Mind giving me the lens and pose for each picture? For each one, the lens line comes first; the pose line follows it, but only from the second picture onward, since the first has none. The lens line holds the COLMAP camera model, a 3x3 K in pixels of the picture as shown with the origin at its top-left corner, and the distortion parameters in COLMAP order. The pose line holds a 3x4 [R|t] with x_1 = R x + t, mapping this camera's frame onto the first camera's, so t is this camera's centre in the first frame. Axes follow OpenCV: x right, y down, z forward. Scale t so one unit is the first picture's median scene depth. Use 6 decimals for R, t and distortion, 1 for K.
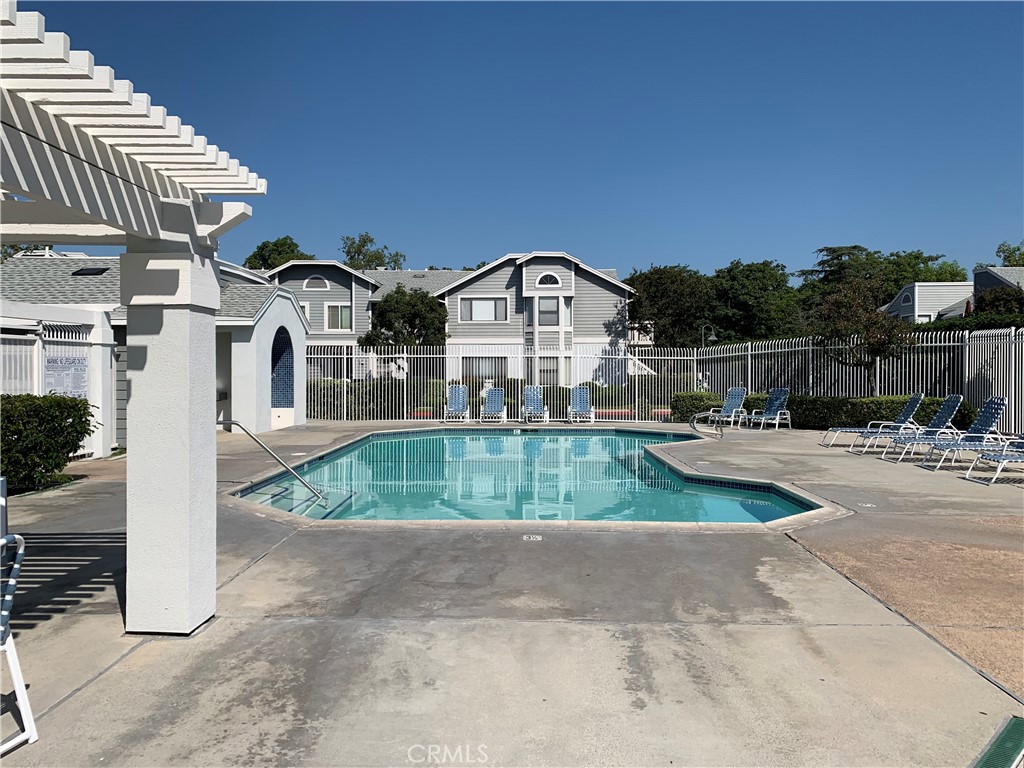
lens RADIAL K [[773.0, 0, 511.8], [0, 773.0, 386.9], [0, 0, 1]] dist [0.075956, -0.006041]
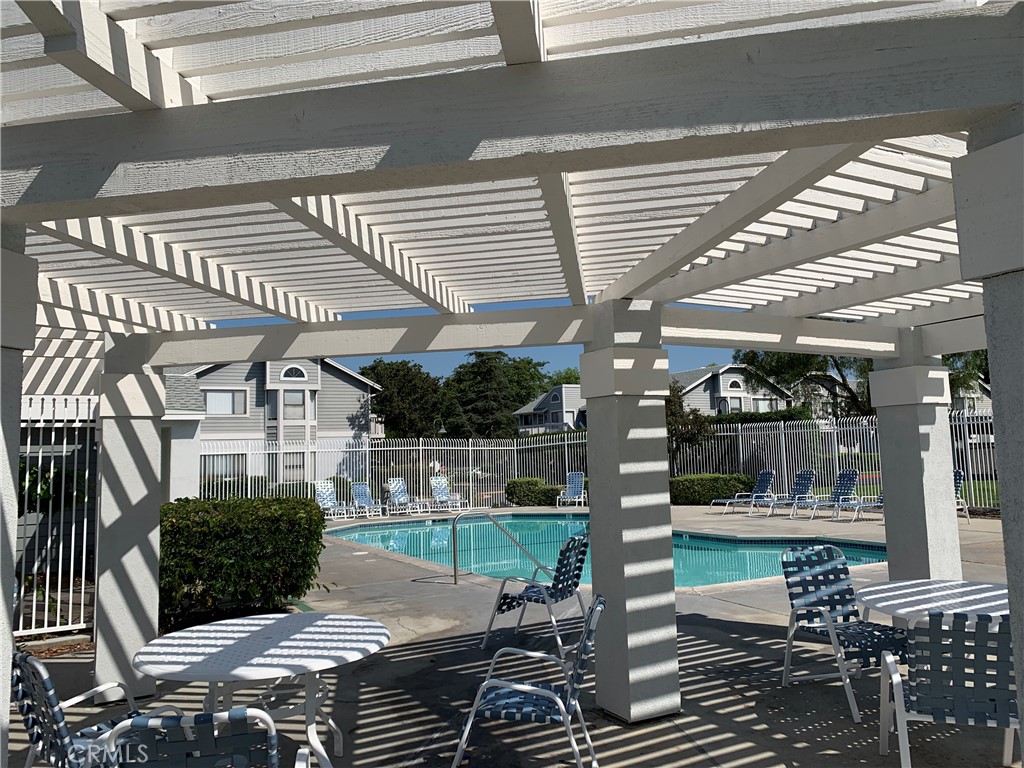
lens RADIAL K [[773.0, 0, 514.0], [0, 773.0, 376.7], [0, 0, 1]] dist [0.075956, -0.006041]
pose [[0.871214, 0.026303, 0.490198, -0.189992], [0.039632, 0.991535, -0.123640, -0.000947], [-0.489301, 0.127144, 0.862797, 0.017618]]
